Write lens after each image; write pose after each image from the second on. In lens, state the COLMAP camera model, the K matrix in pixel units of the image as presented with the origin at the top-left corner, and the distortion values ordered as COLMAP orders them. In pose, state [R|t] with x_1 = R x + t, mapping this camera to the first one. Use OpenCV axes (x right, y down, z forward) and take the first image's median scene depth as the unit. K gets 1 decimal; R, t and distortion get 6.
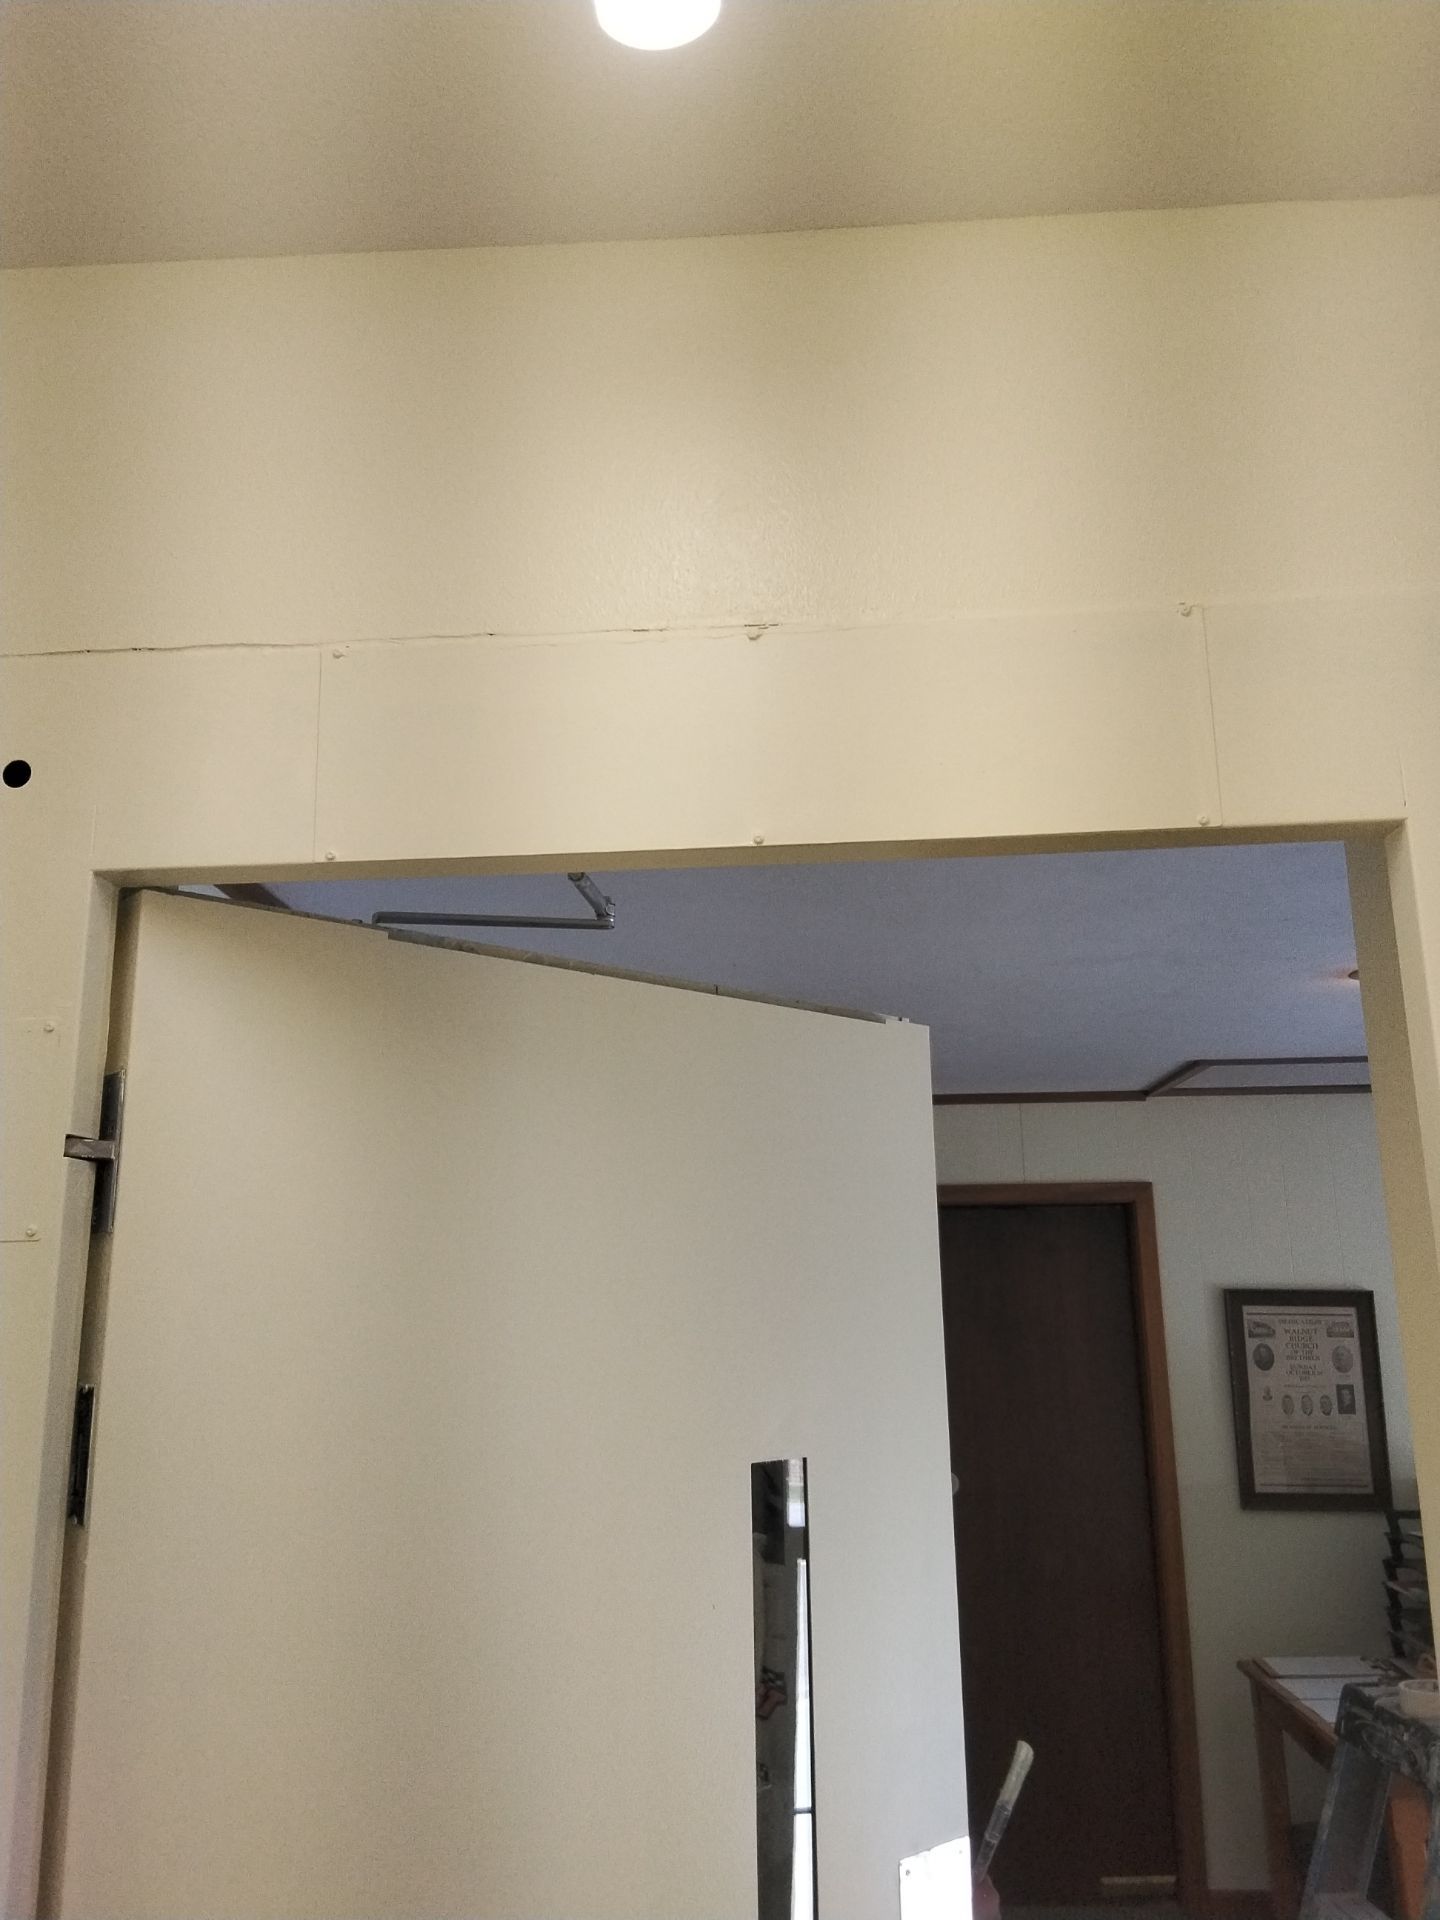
lens RADIAL K [[1451.6, 0, 705.0], [0, 1451.6, 963.2], [0, 0, 1]] dist [0.107246, -0.162019]
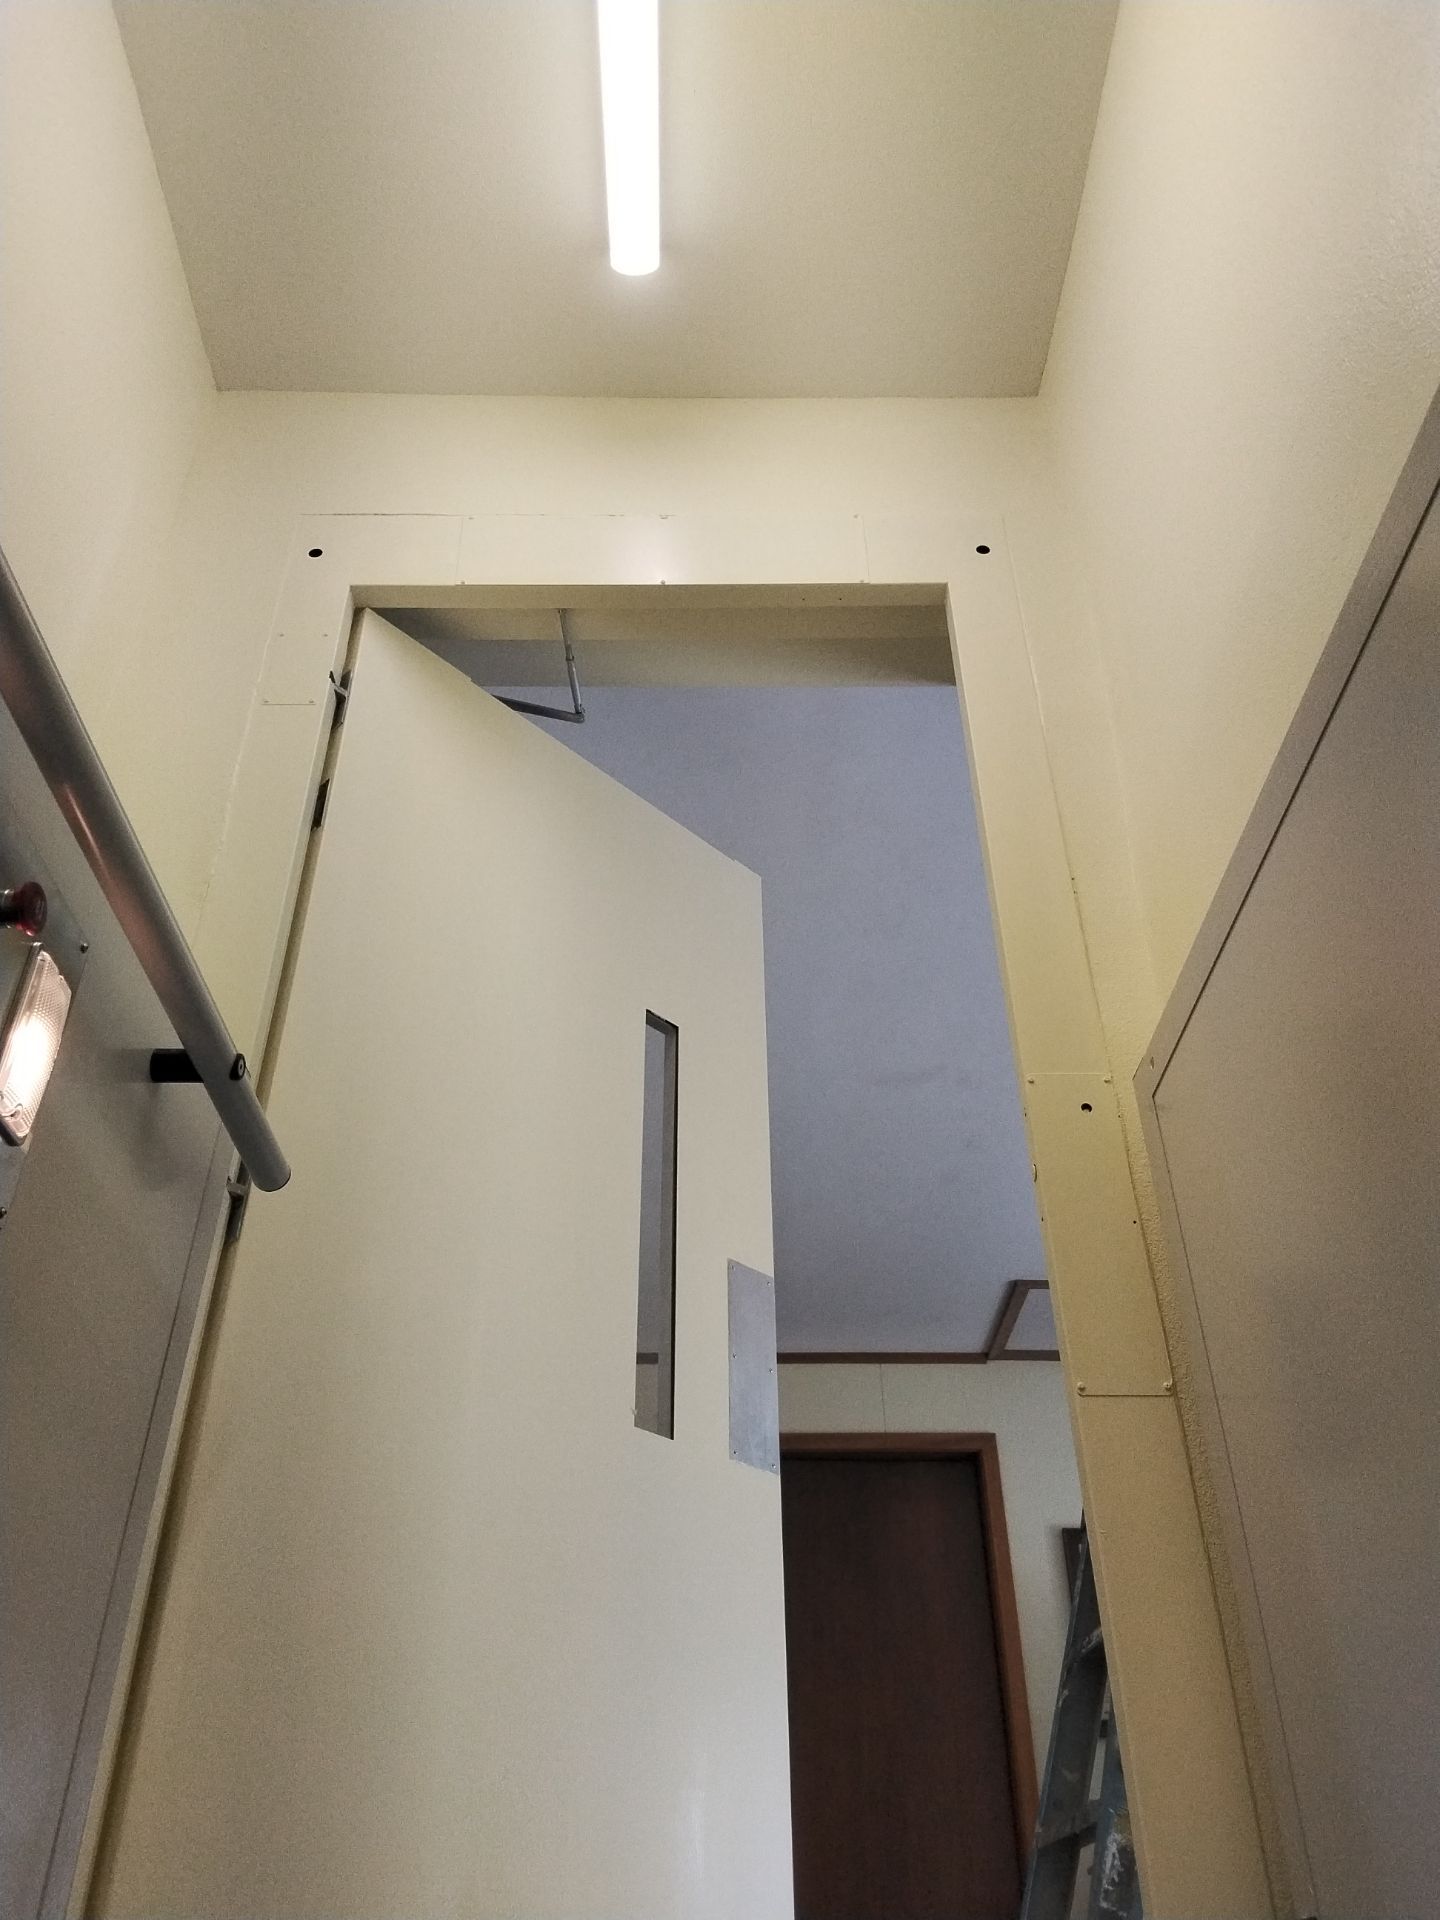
lens RADIAL K [[1487.7, 0, 689.3], [0, 1487.7, 958.8], [0, 0, 1]] dist [0.140302, -0.174668]
pose [[0.997513, 0.047663, 0.051914, -0.002871], [-0.023046, 0.916729, -0.398843, 0.290599], [-0.066601, 0.396655, 0.915548, -0.182081]]
